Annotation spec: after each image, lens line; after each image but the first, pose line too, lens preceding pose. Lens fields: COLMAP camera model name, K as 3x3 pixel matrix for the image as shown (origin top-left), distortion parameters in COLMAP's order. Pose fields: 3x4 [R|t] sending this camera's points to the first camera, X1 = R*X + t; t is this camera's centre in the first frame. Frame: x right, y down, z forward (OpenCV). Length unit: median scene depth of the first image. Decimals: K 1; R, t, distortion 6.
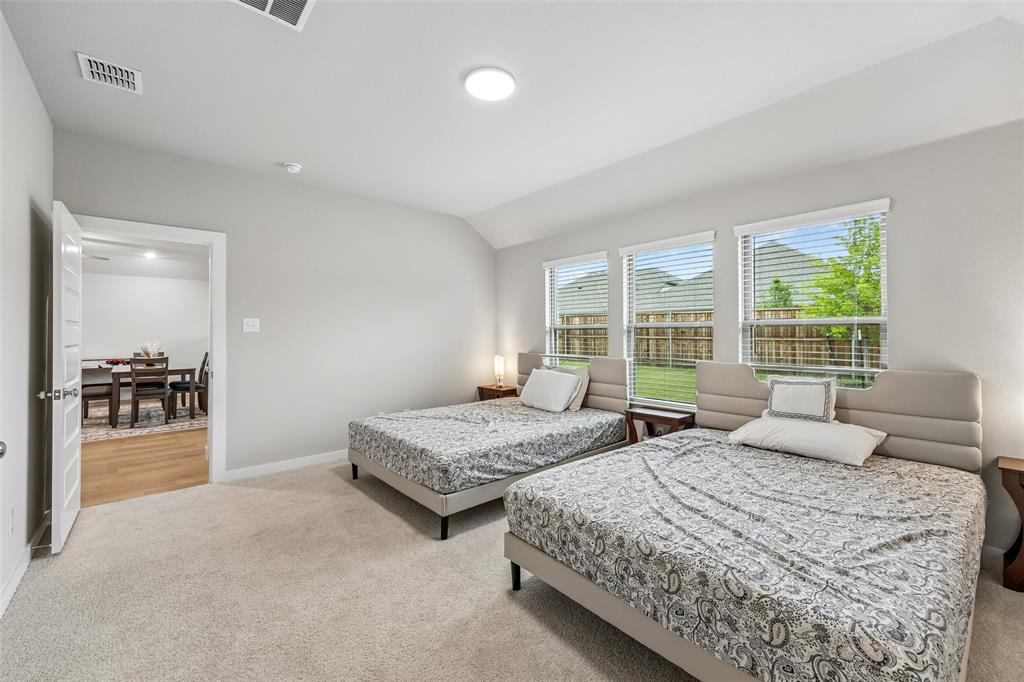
lens RADIAL K [[418.4, 0, 517.0], [0, 418.4, 334.6], [0, 0, 1]] dist [0.001787, 0.000116]
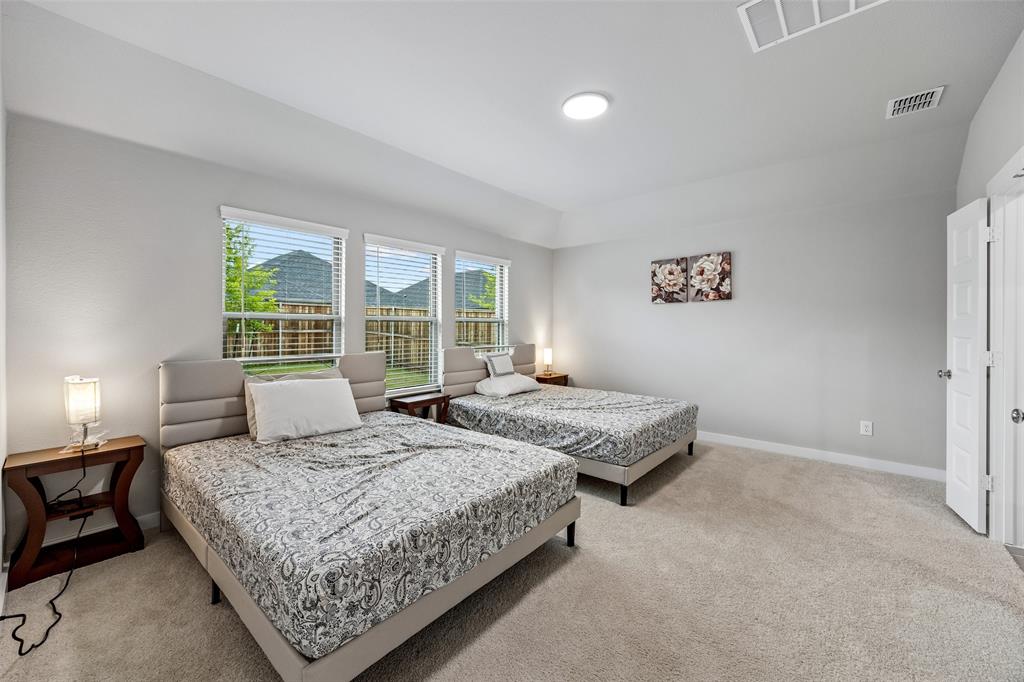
lens RADIAL K [[404.3, 0, 515.2], [0, 404.3, 328.4], [0, 0, 1]] dist [0.000780, 0.000044]
pose [[-0.144395, 0.001825, 0.989518, -0.586654], [0.001482, 0.999998, -0.001628, 0.003443], [-0.989519, 0.001231, -0.144397, 0.703918]]
